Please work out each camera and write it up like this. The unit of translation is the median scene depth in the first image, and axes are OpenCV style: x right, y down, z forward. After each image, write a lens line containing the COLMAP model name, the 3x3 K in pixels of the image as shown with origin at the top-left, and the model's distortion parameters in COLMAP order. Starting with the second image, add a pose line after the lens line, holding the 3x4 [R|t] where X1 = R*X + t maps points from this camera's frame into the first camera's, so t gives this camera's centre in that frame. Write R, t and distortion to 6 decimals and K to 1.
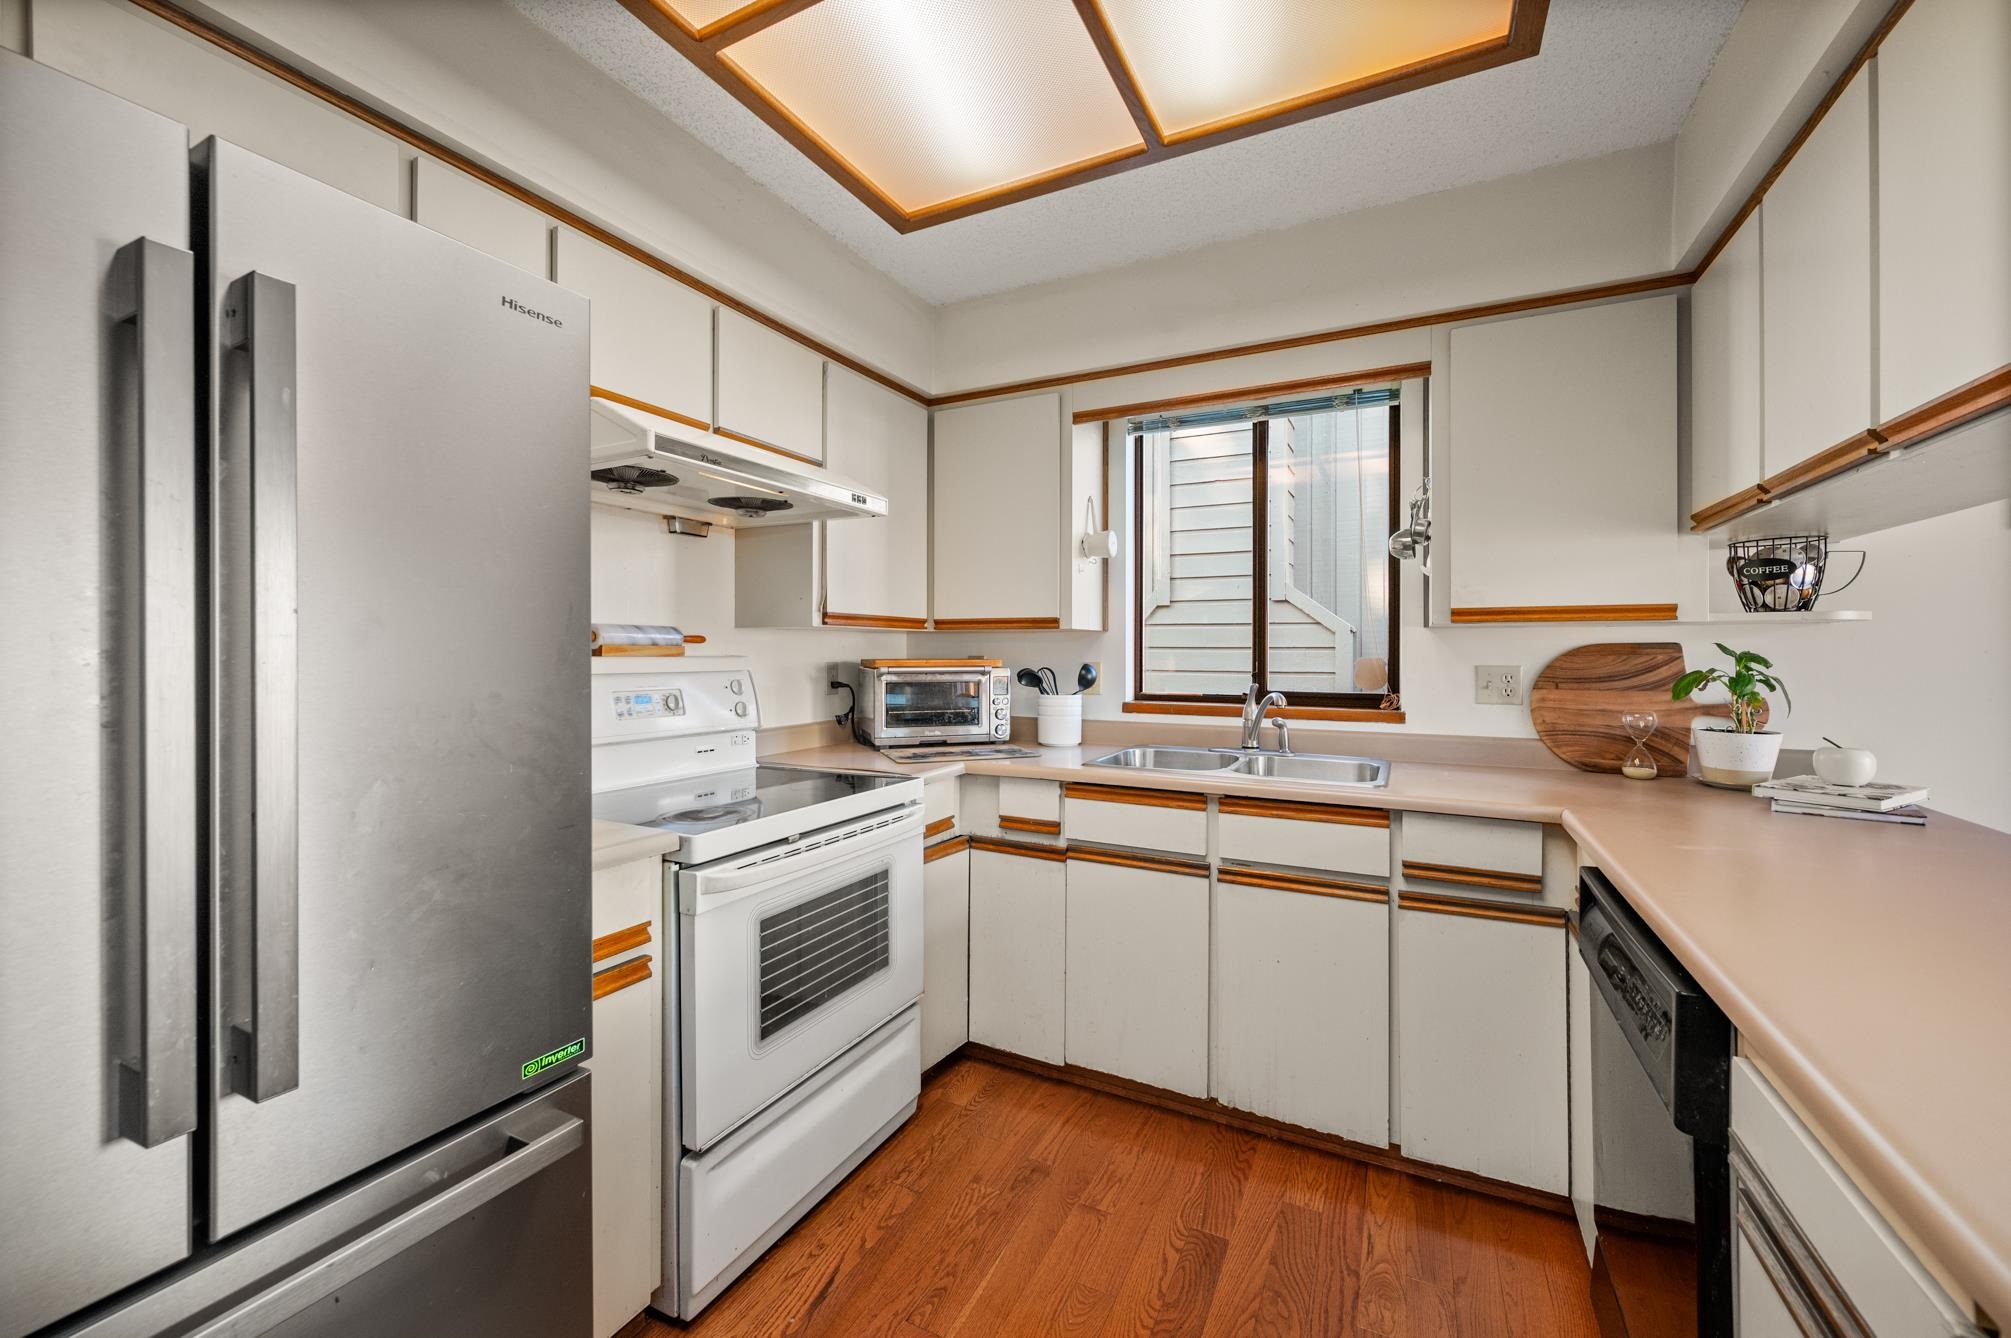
lens RADIAL K [[794.6, 0, 1001.3], [0, 794.6, 661.4], [0, 0, 1]] dist [-0.002426, -0.000236]
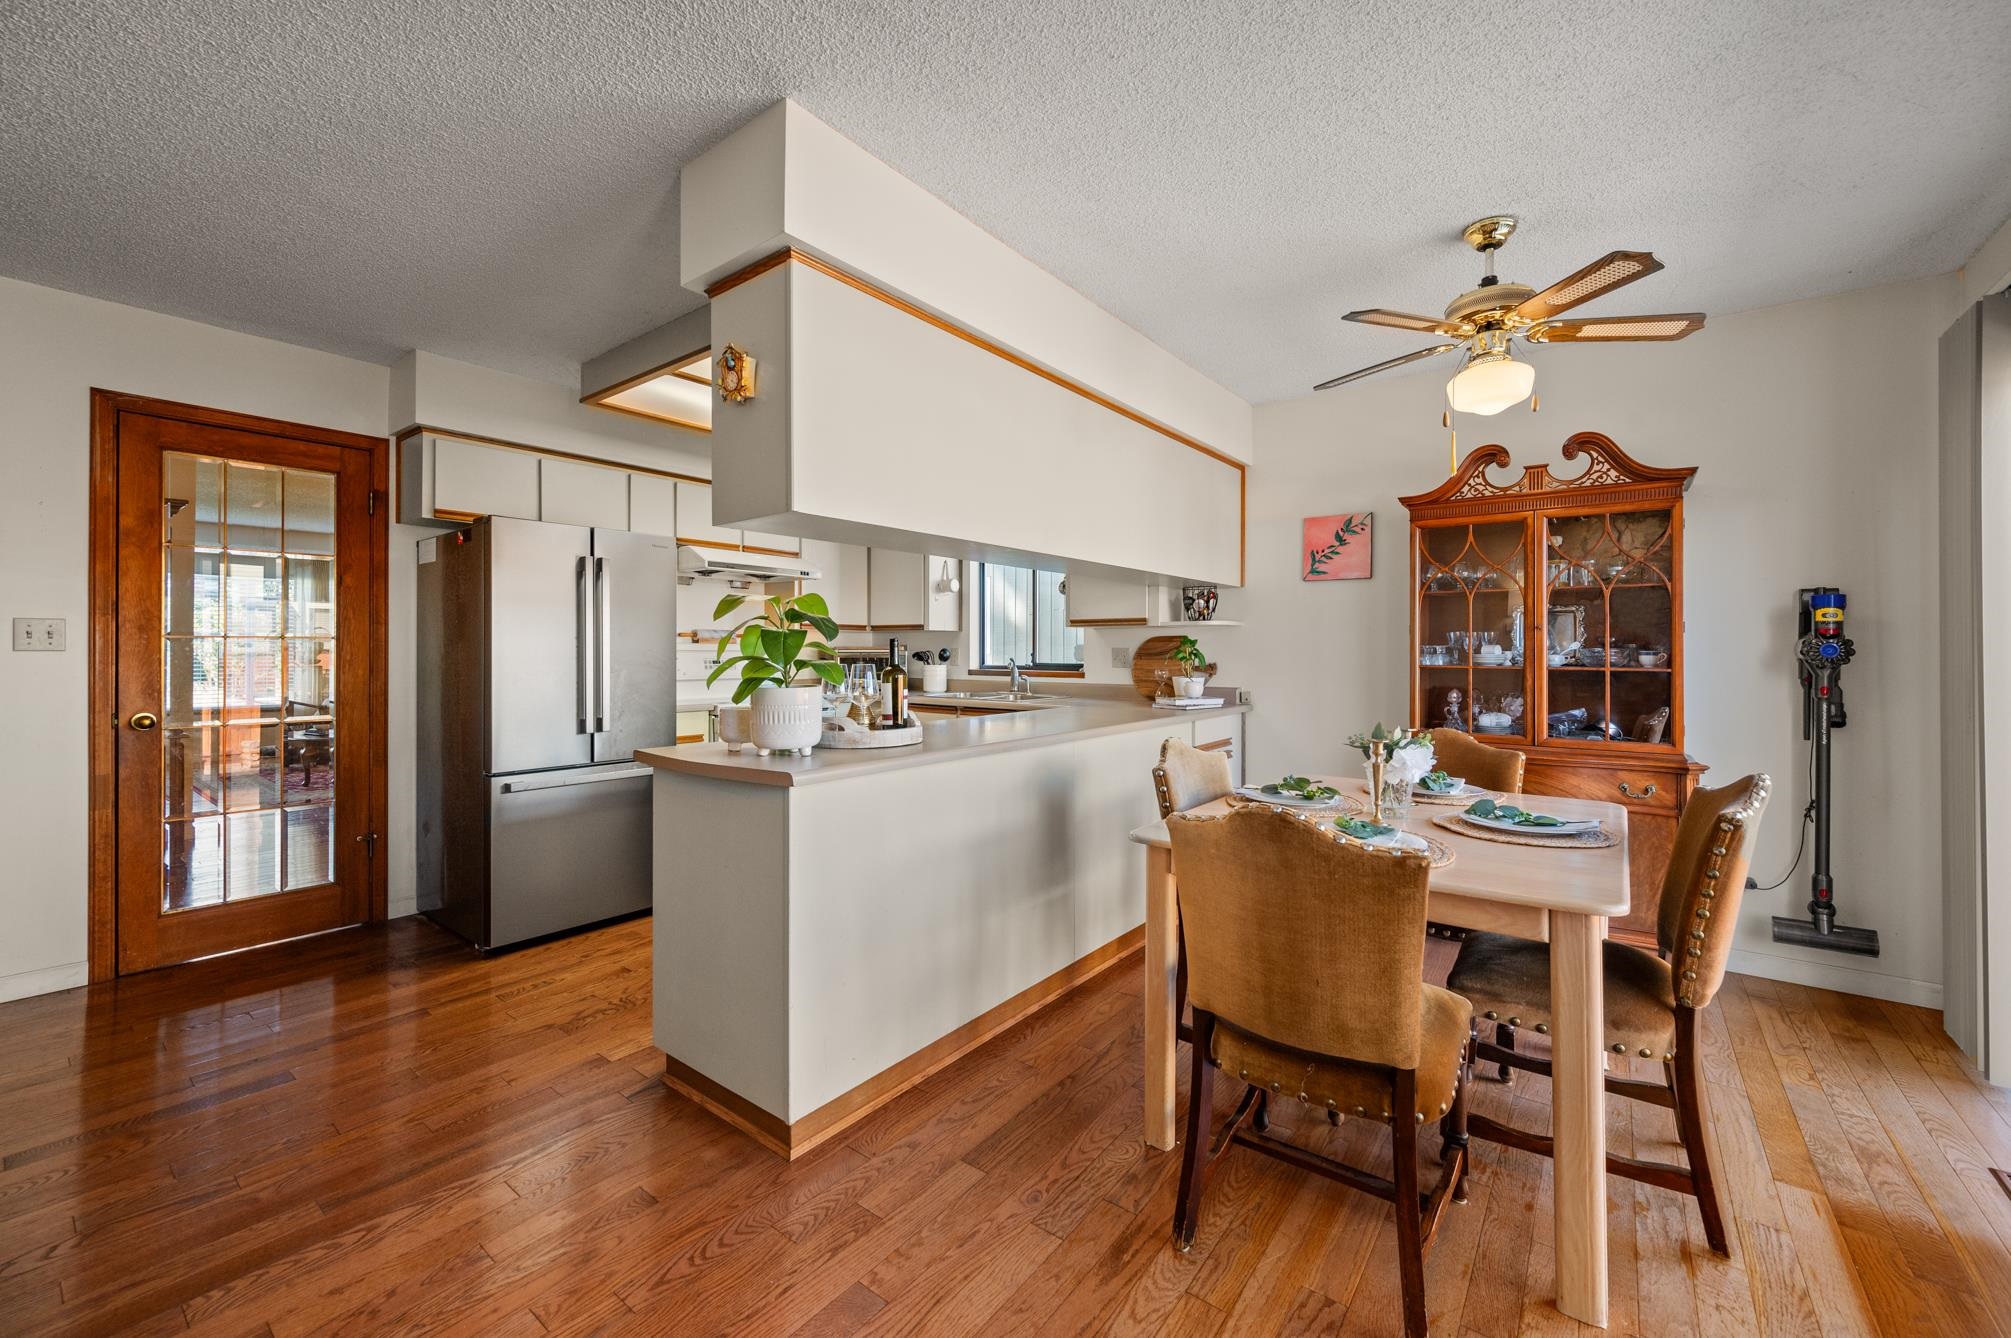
lens RADIAL K [[794.6, 0, 1001.3], [0, 794.6, 661.4], [0, 0, 1]] dist [-0.002426, -0.000236]
pose [[0.982555, 0.001760, -0.185964, 0.669157], [-0.001683, 0.999998, 0.000571, 0.036898], [0.185965, -0.000248, 0.982556, -0.942024]]
